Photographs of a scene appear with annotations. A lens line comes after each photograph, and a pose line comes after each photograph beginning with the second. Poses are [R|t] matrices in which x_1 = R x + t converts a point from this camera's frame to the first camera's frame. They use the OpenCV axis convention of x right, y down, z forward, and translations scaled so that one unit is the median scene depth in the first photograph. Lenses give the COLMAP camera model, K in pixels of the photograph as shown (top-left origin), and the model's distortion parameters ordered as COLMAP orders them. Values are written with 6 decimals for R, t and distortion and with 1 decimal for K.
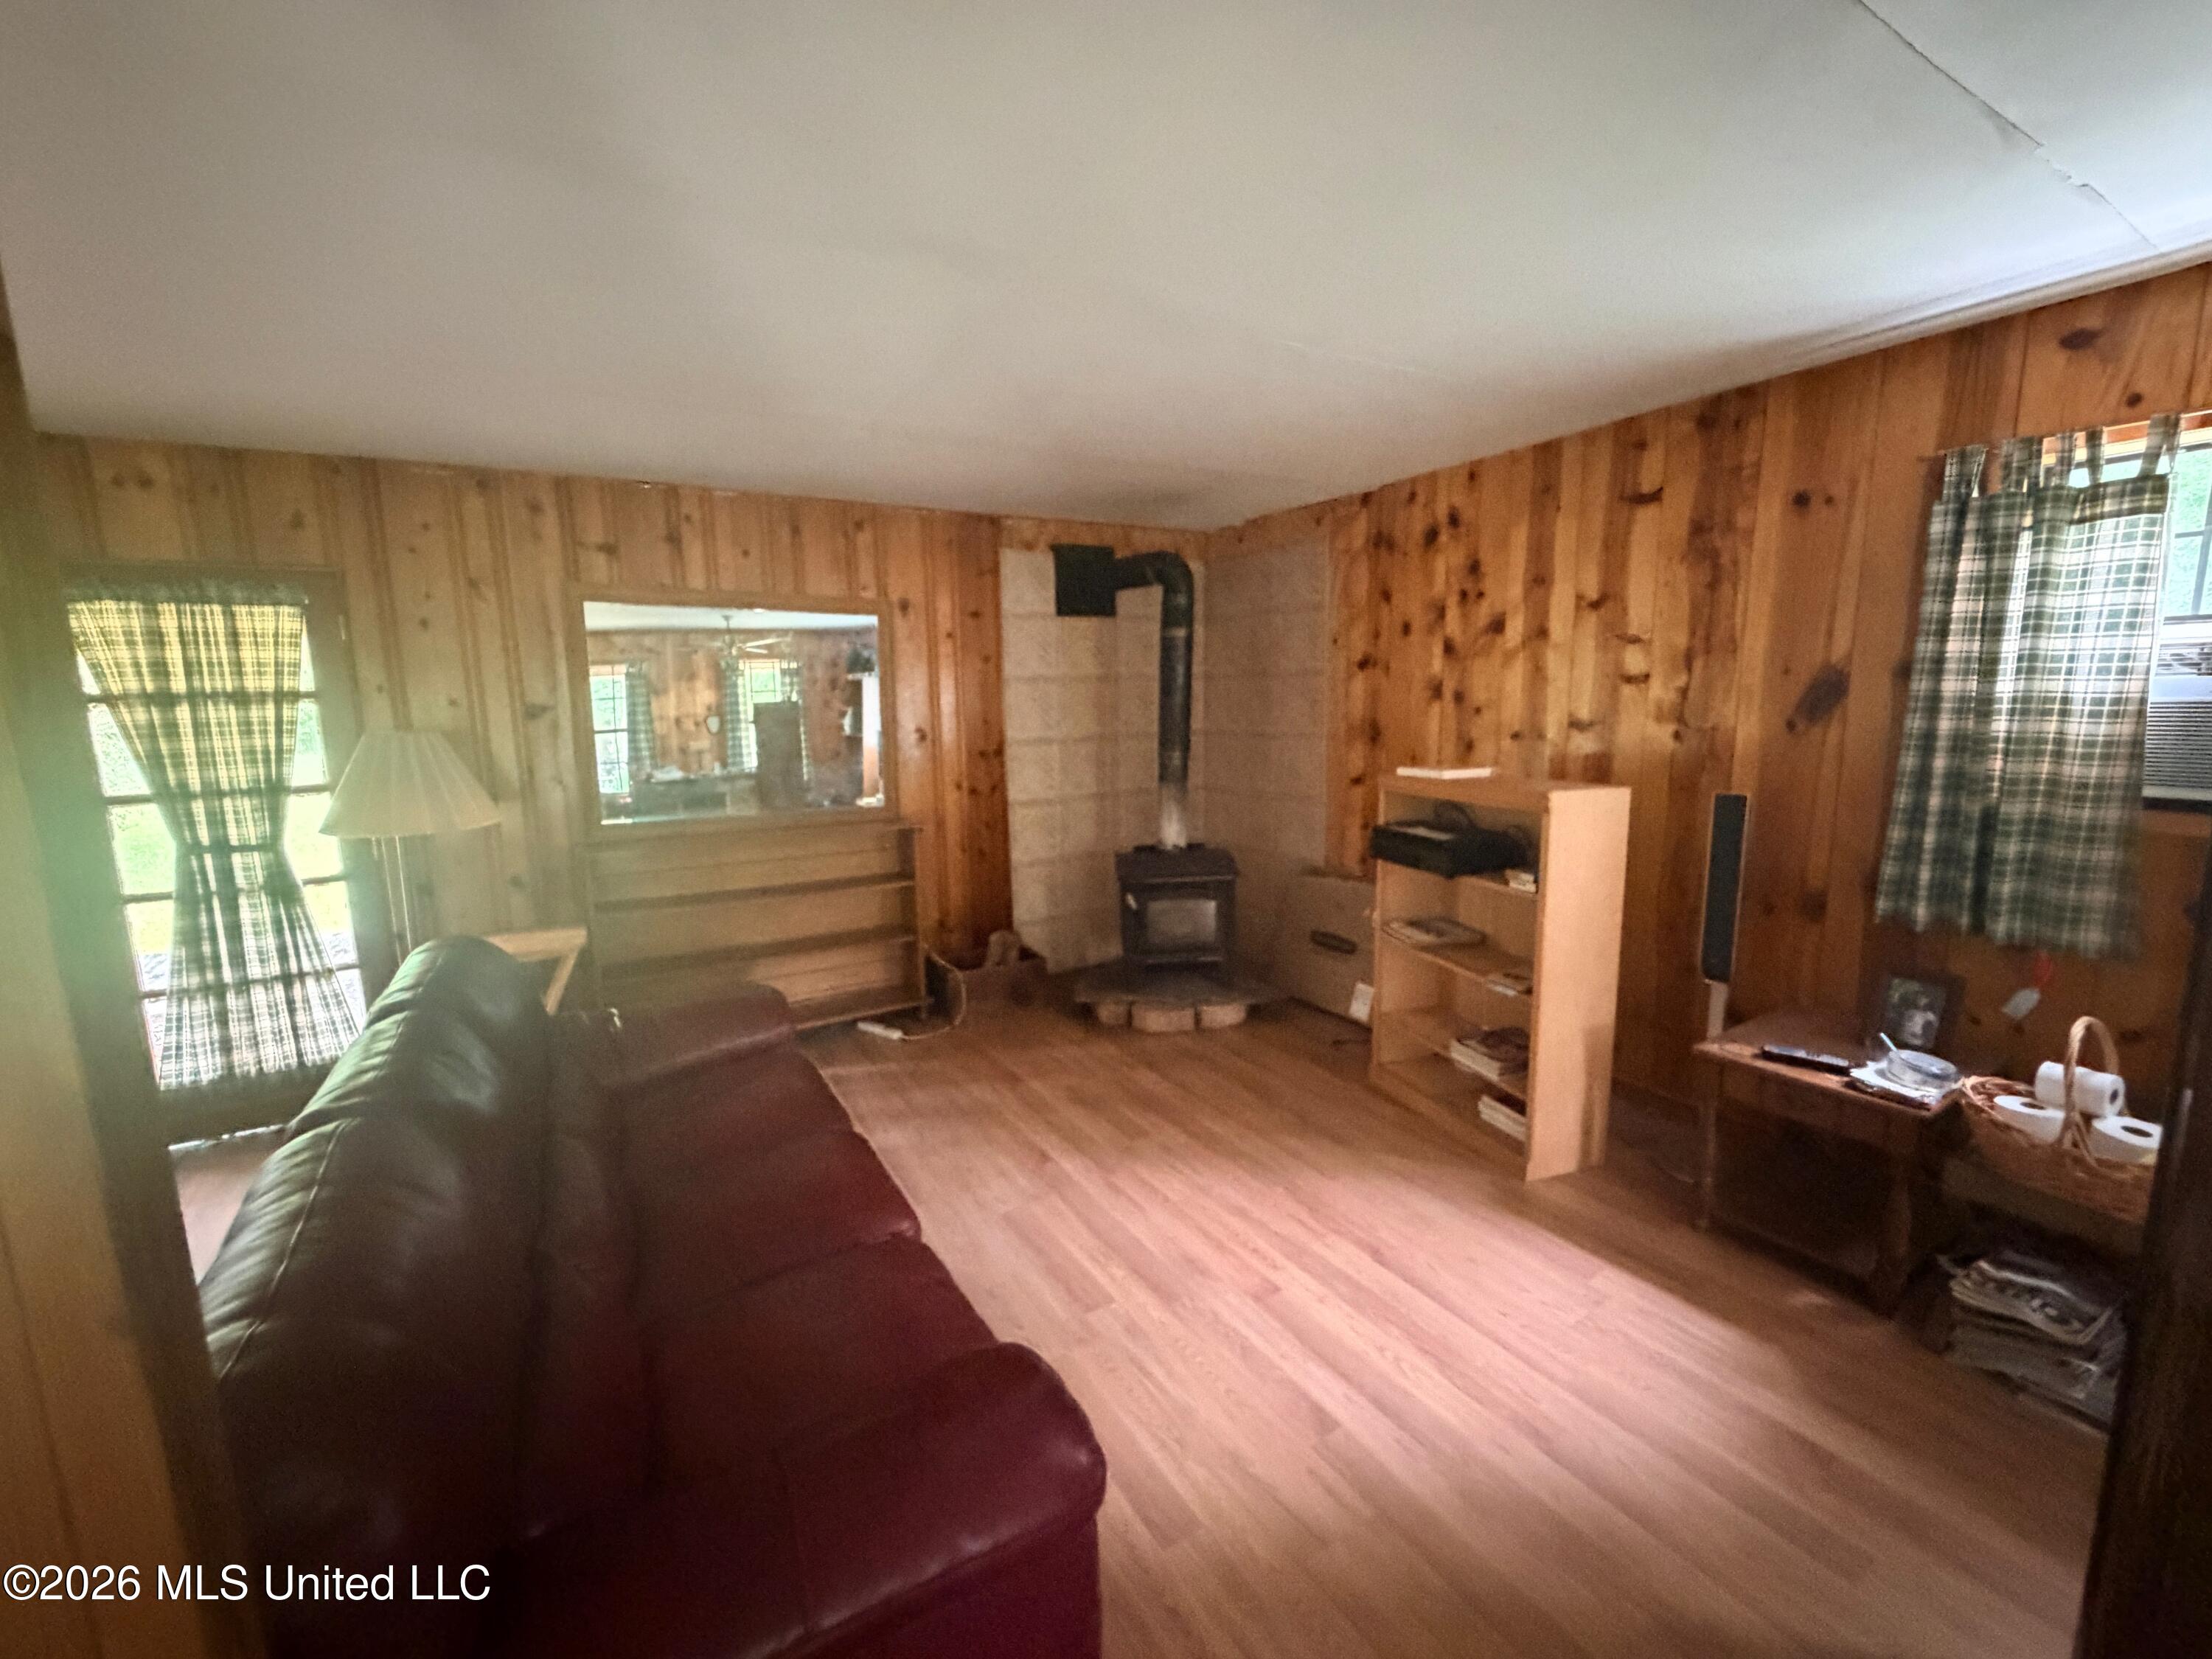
lens RADIAL K [[888.5, 0, 1094.7], [0, 888.5, 826.4], [0, 0, 1]] dist [0.002384, 0.000130]
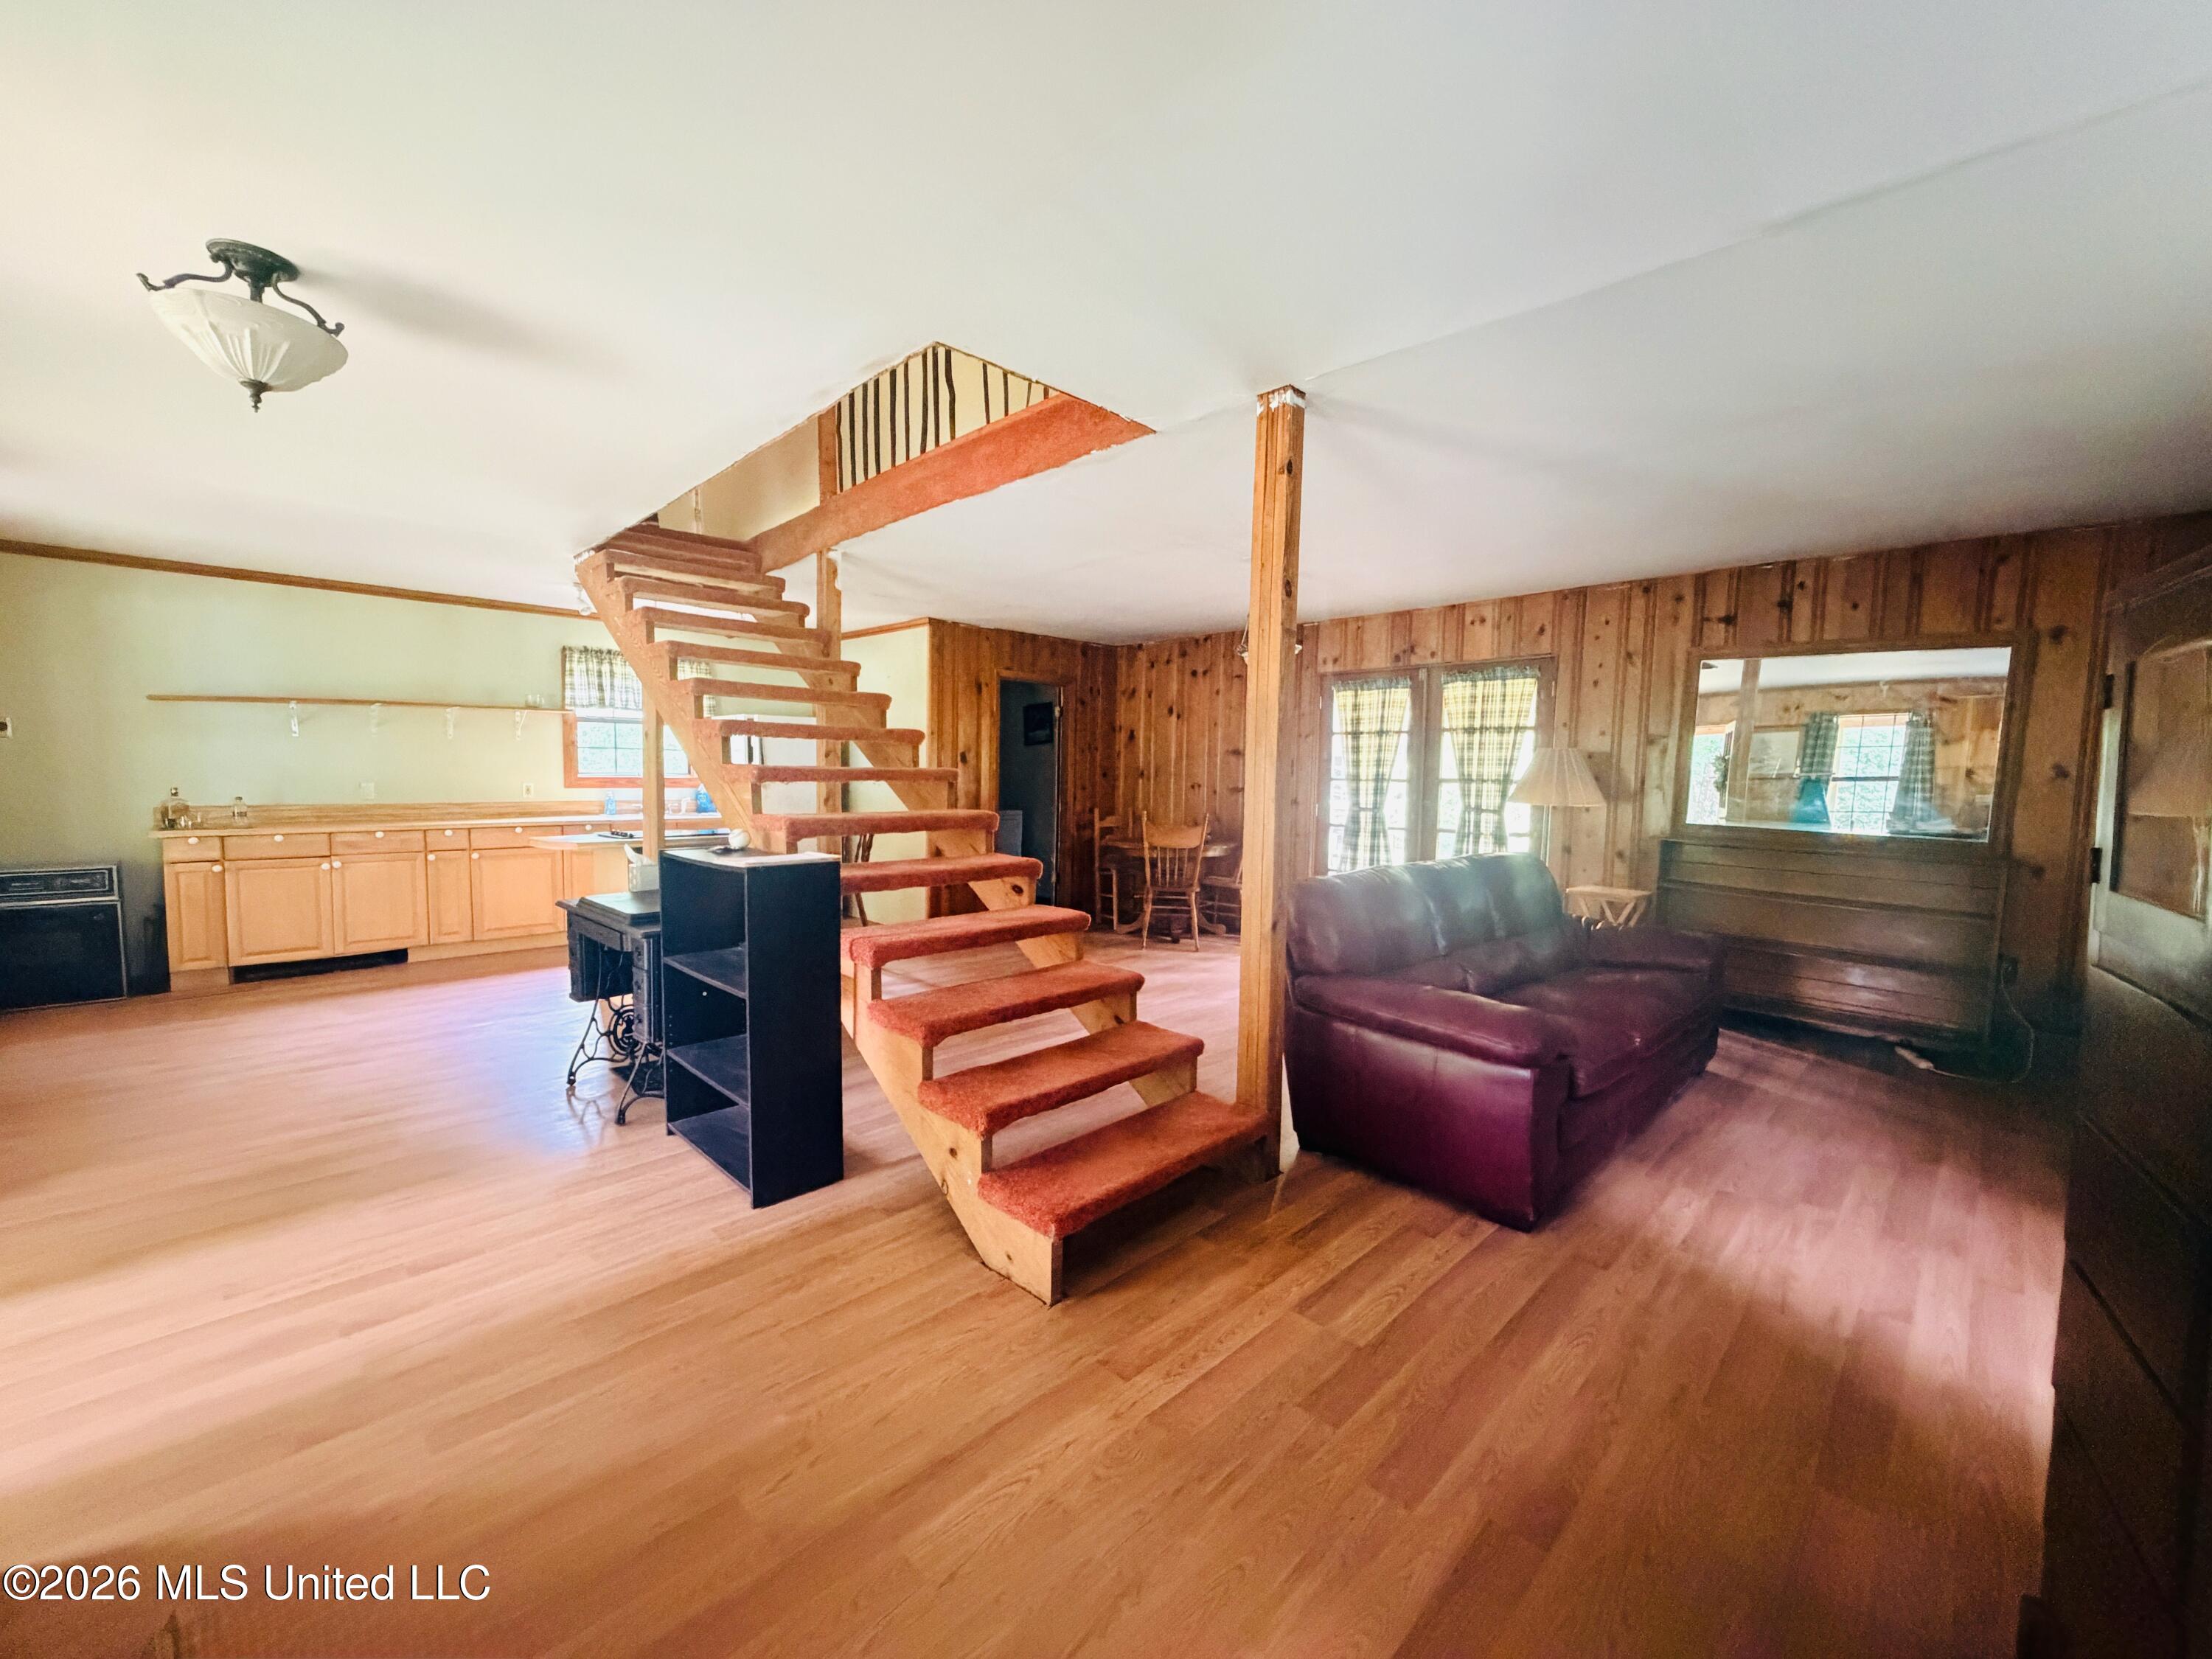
lens RADIAL K [[888.5, 0, 1094.7], [0, 888.5, 826.4], [0, 0, 1]] dist [0.002384, 0.000130]
pose [[0.239522, 0.096721, -0.966061, 0.614241], [-0.161901, 0.985073, 0.058483, 0.078387], [0.957297, 0.142398, 0.251606, -0.228549]]
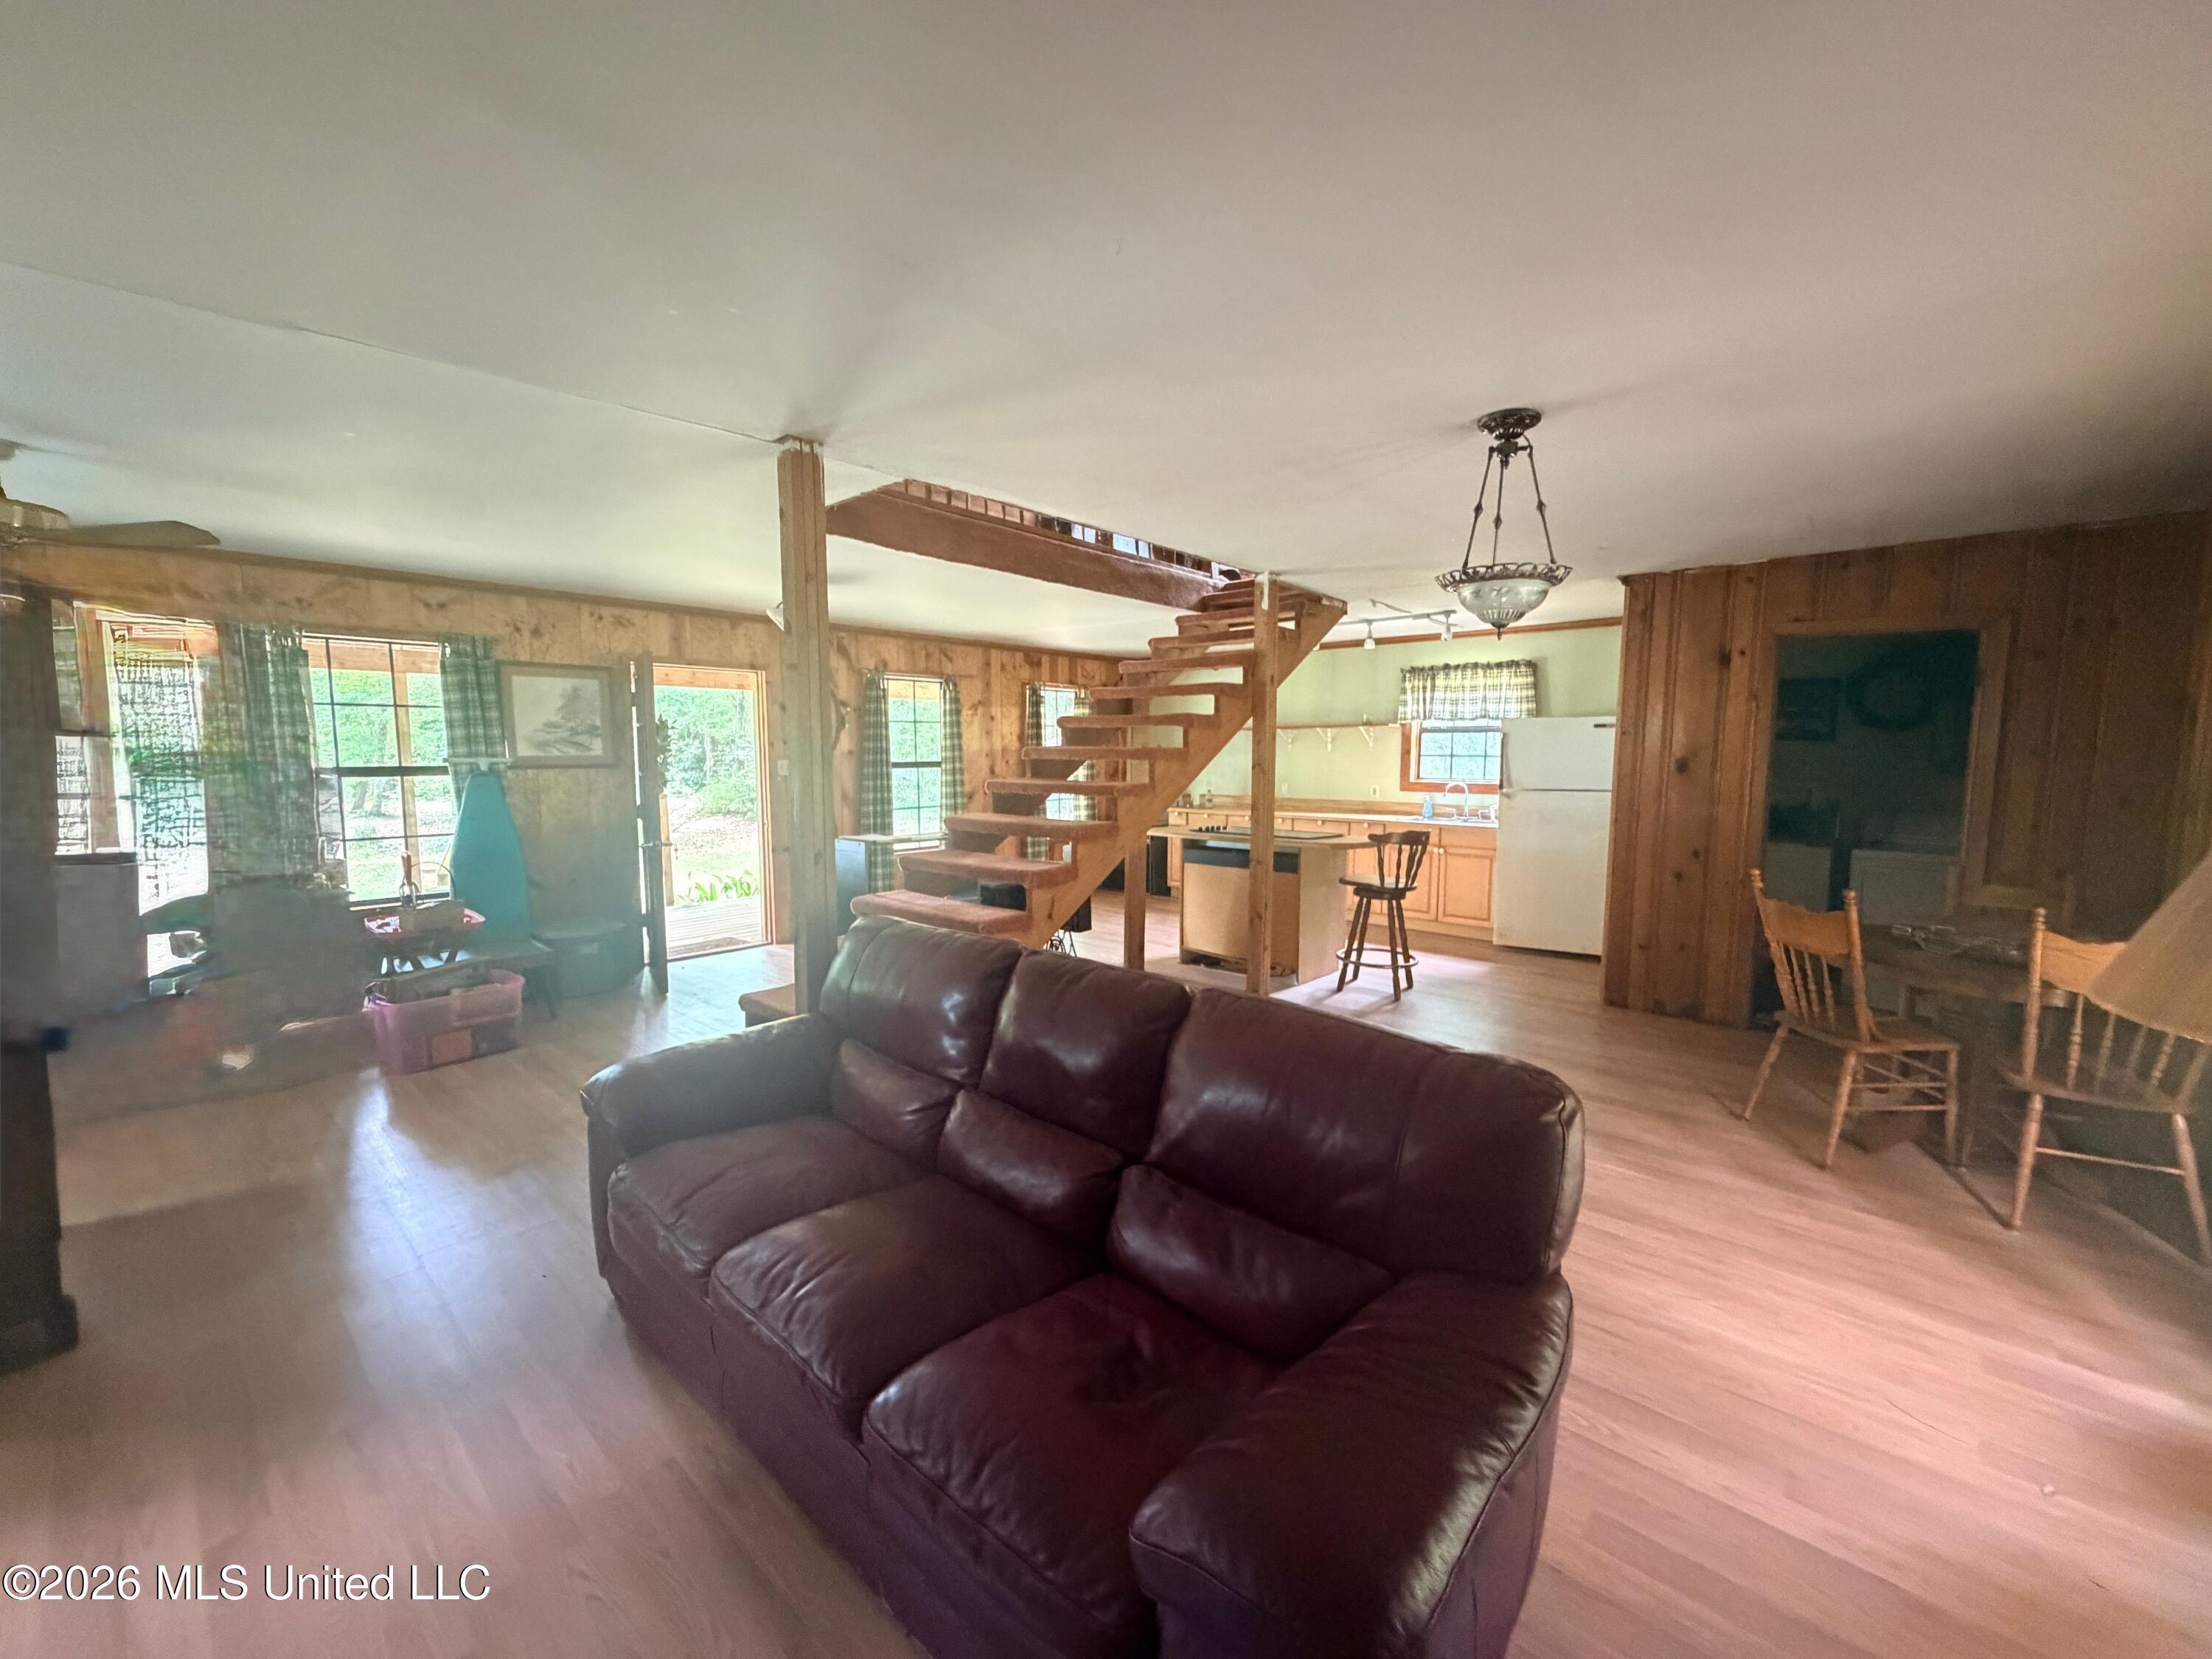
lens RADIAL K [[888.8, 0, 1094.1], [0, 888.8, 826.8], [0, 0, 1]] dist [0.002728, 0.000072]
pose [[-0.953795, 0.045707, -0.296962, -0.186135], [-0.025220, 0.972694, 0.230715, -0.127528], [0.299399, 0.227545, -0.926598, 1.099276]]
